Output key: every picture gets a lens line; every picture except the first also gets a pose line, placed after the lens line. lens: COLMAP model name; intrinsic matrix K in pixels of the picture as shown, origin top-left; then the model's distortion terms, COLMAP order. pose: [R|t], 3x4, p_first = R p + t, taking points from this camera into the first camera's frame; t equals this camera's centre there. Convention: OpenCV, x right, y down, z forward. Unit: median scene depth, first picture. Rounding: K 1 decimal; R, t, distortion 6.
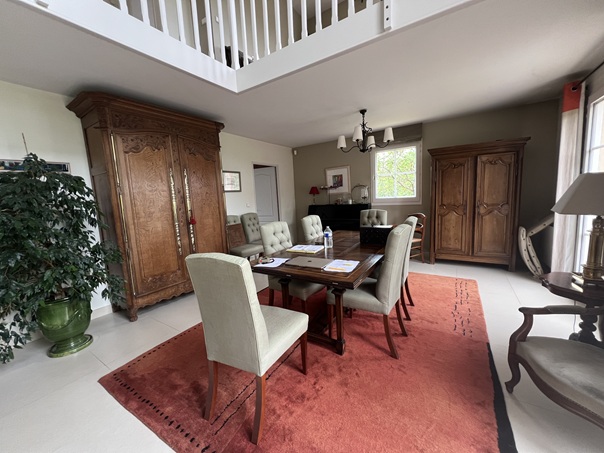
lens RADIAL K [[241.0, 0, 300.3], [0, 241.0, 225.2], [0, 0, 1]] dist [-0.000463, 0.000166]
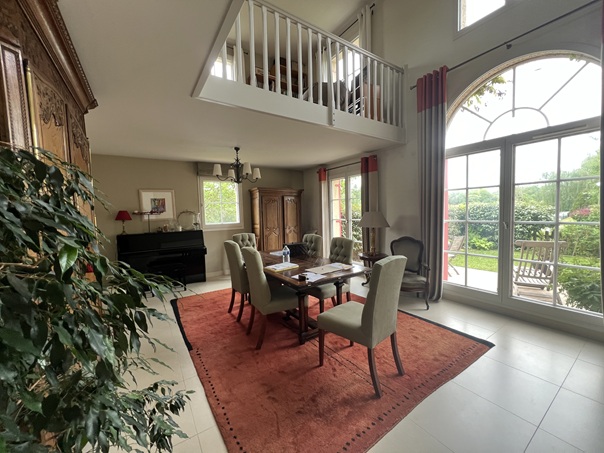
lens RADIAL K [[241.0, 0, 300.3], [0, 241.0, 225.2], [0, 0, 1]] dist [-0.000463, 0.000166]
pose [[0.397517, -0.008446, 0.917556, -0.456932], [0.119652, 0.991897, -0.042706, -0.015191], [-0.909760, 0.126764, 0.395306, 0.209441]]
